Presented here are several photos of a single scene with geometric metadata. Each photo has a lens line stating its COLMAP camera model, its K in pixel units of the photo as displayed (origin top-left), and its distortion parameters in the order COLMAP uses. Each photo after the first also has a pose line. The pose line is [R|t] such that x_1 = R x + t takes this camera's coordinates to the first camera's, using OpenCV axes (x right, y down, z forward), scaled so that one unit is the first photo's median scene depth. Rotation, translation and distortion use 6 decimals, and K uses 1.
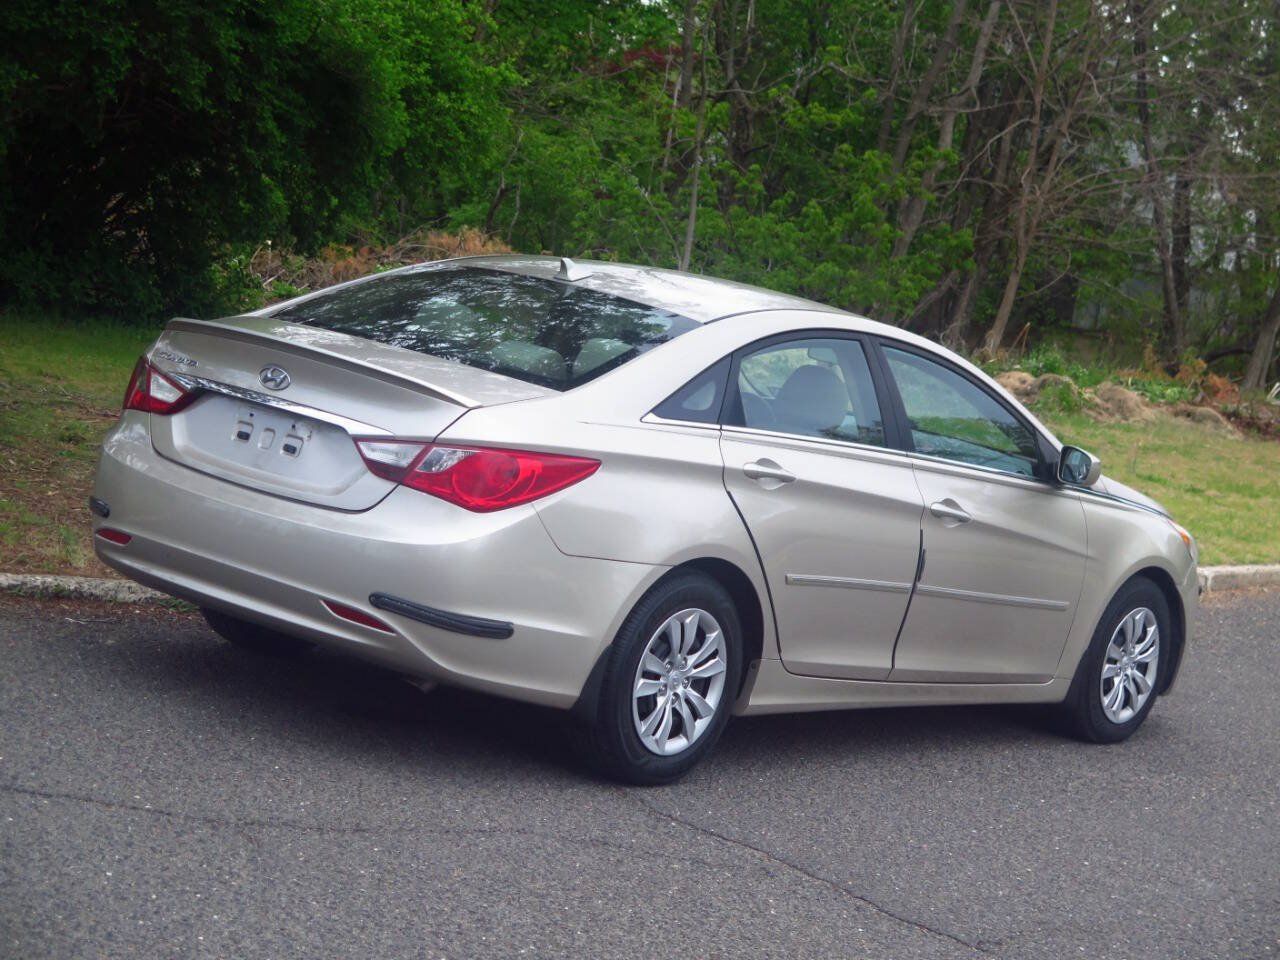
lens RADIAL K [[2578.7, 0, 640.6], [0, 2578.7, 439.4], [0, 0, 1]] dist [0.002367, 0.258728]
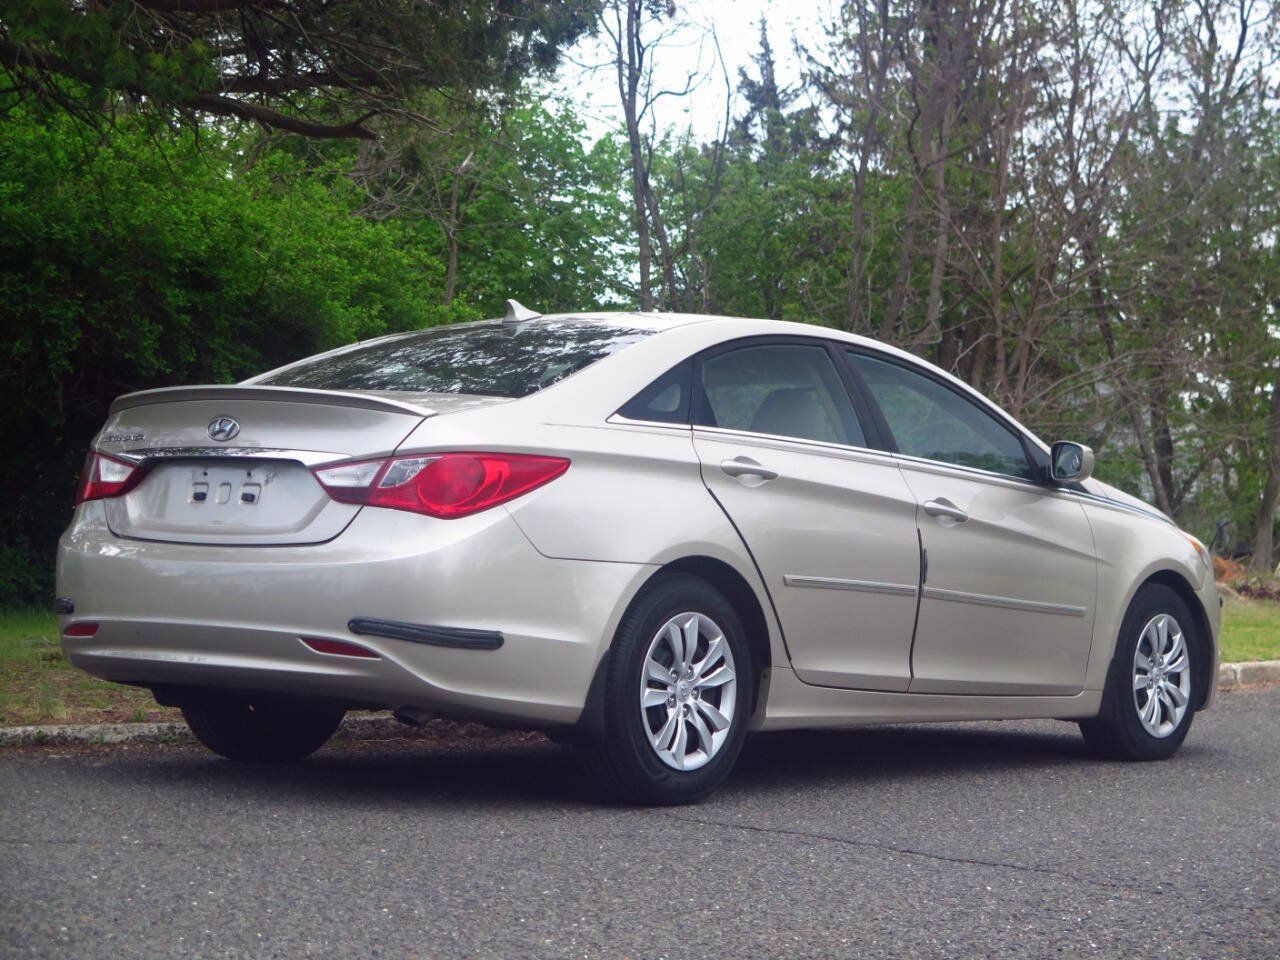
lens RADIAL K [[2578.7, 0, 640.6], [0, 2578.7, 439.4], [0, 0, 1]] dist [0.002367, 0.258728]
pose [[0.988829, -0.148783, 0.008956, 0.002926], [0.148795, 0.981812, -0.117923, 0.110716], [0.008752, 0.117938, 0.992982, 0.042414]]
